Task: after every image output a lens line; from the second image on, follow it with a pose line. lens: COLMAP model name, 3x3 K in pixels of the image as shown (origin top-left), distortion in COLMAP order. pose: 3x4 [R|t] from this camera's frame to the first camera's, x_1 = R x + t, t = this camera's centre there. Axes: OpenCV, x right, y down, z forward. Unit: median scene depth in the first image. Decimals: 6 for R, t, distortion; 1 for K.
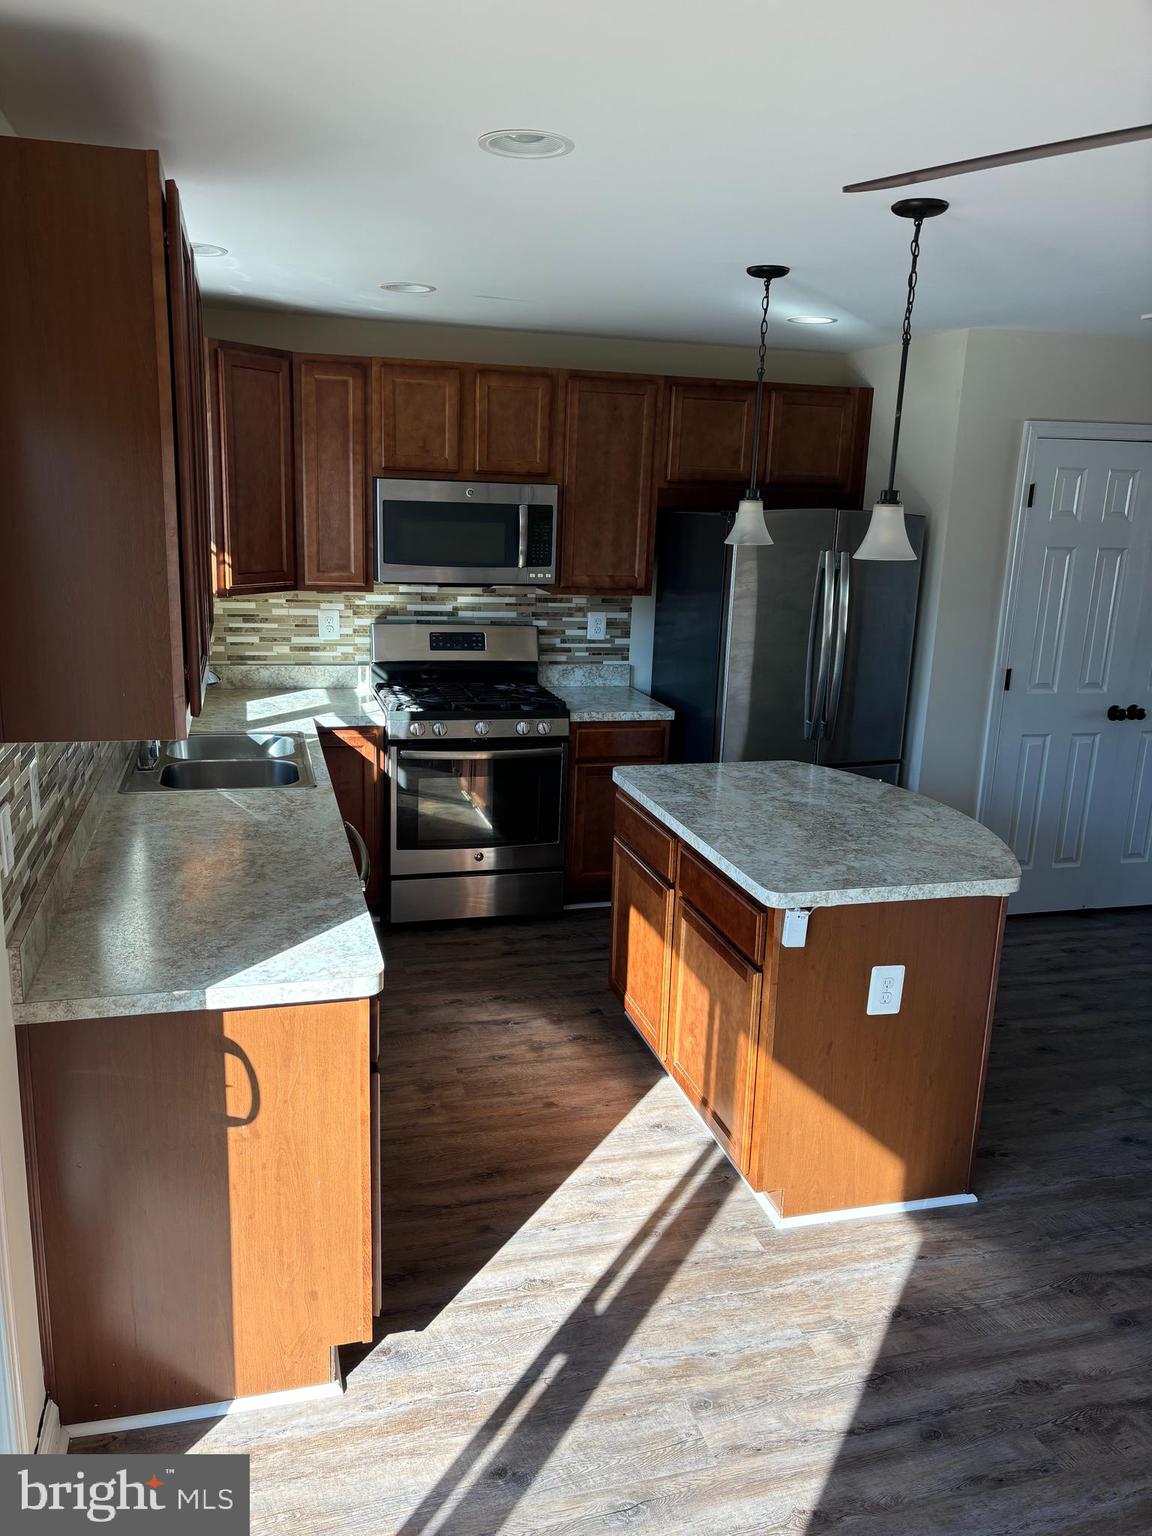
lens RADIAL K [[1158.5, 0, 564.2], [0, 1158.5, 767.2], [0, 0, 1]] dist [0.027693, -0.015321]
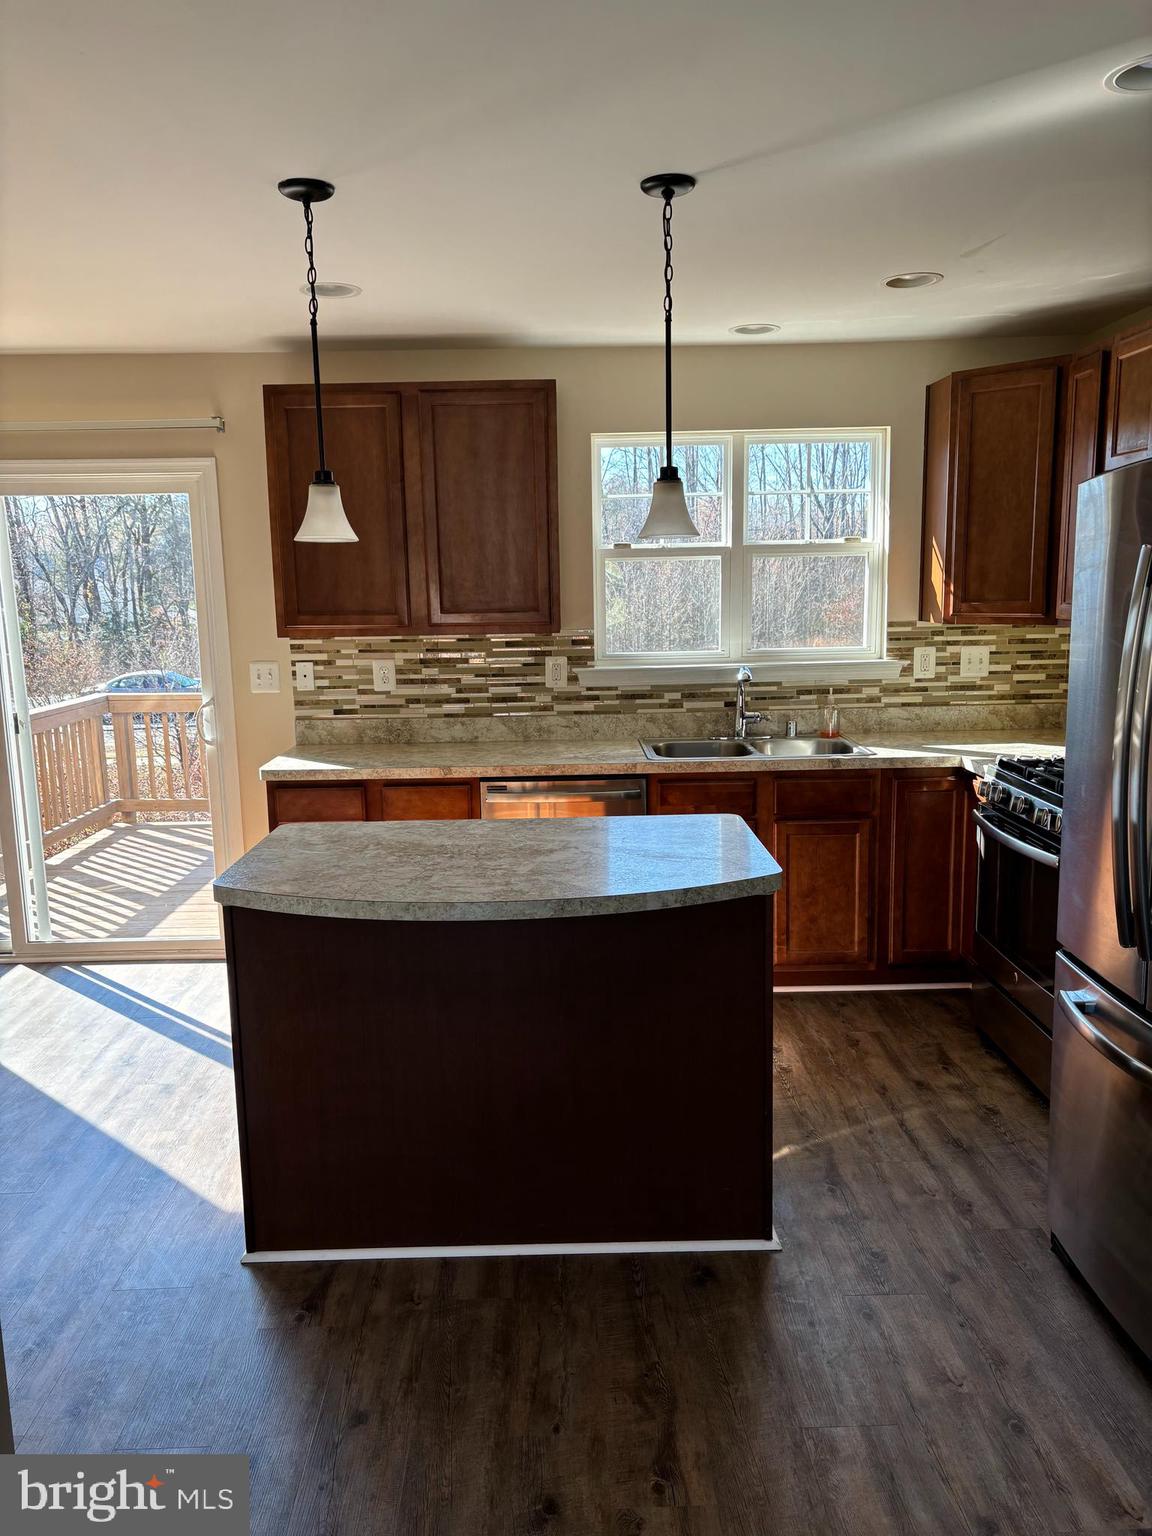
lens RADIAL K [[1158.5, 0, 567.5], [0, 1158.5, 766.4], [0, 0, 1]] dist [0.027693, -0.015321]
pose [[-0.244059, 0.128922, -0.961153, 1.031421], [-0.218458, 0.958339, 0.184016, -0.190358], [0.944834, 0.254882, -0.205728, 1.243672]]
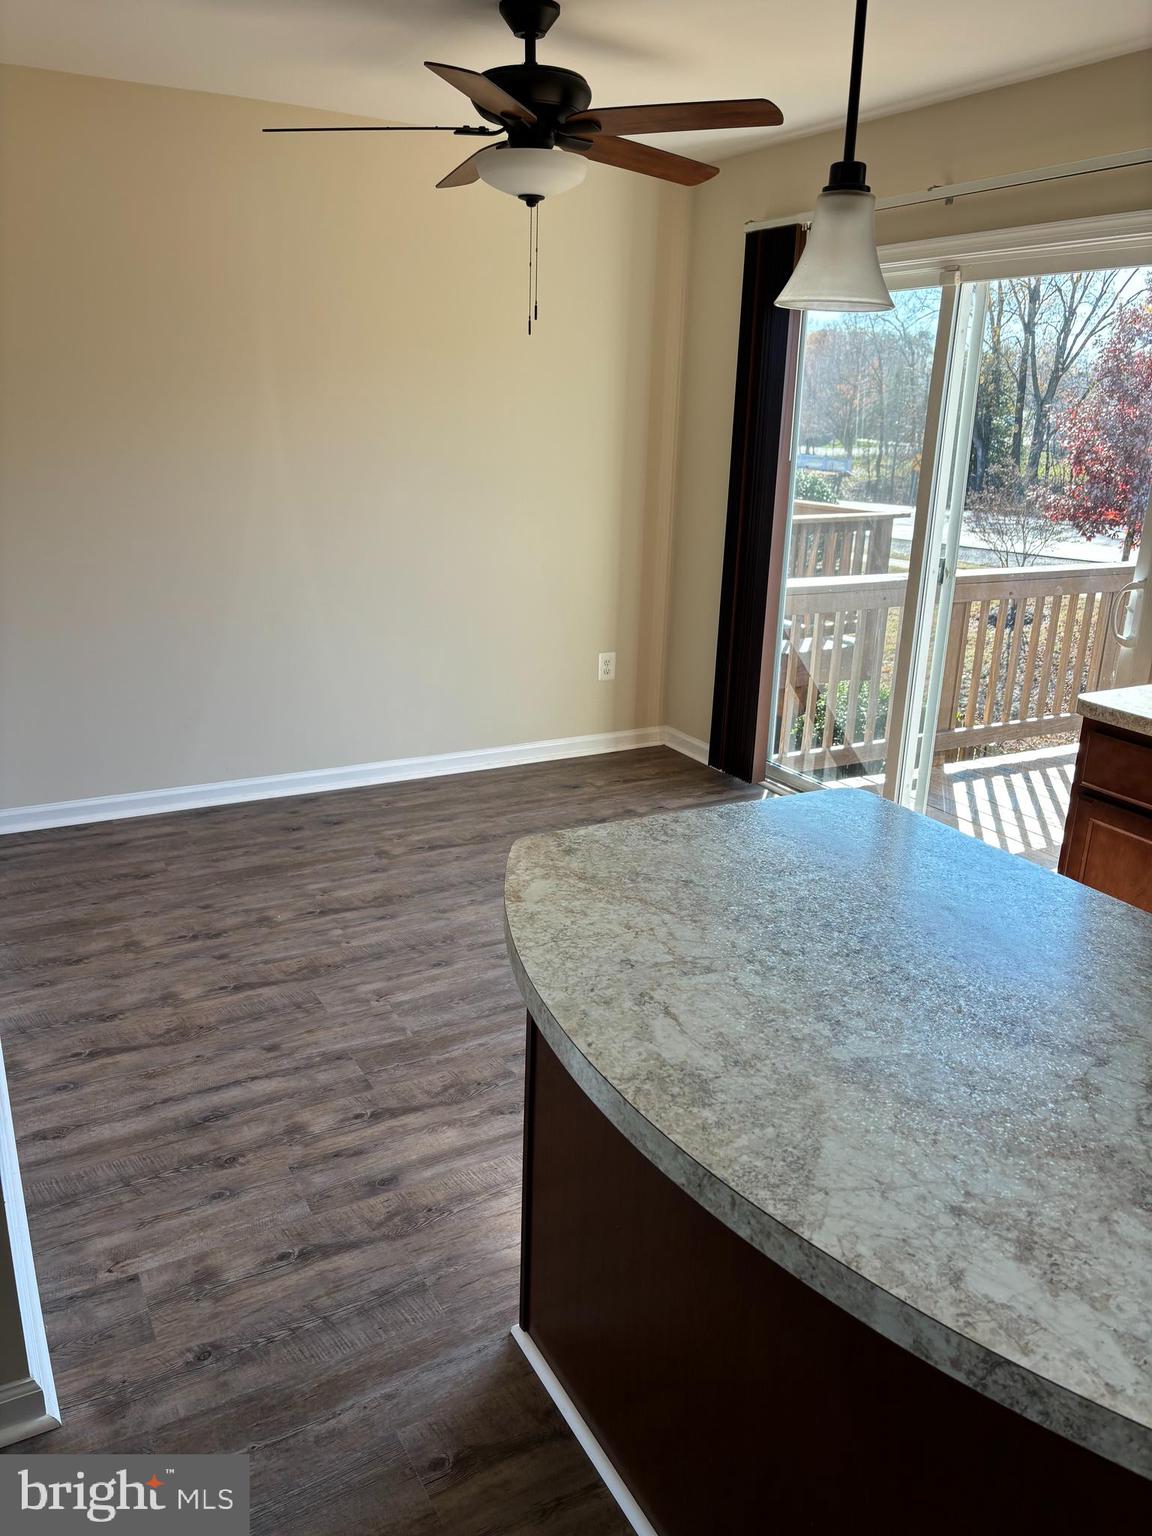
lens RADIAL K [[1158.5, 0, 579.4], [0, 1158.5, 763.6], [0, 0, 1]] dist [0.027693, -0.015321]
pose [[-0.969860, 0.013048, -0.243315, 0.445063], [-0.114837, 0.856236, 0.503659, -0.218707], [0.214906, 0.516420, -0.828930, 1.306259]]
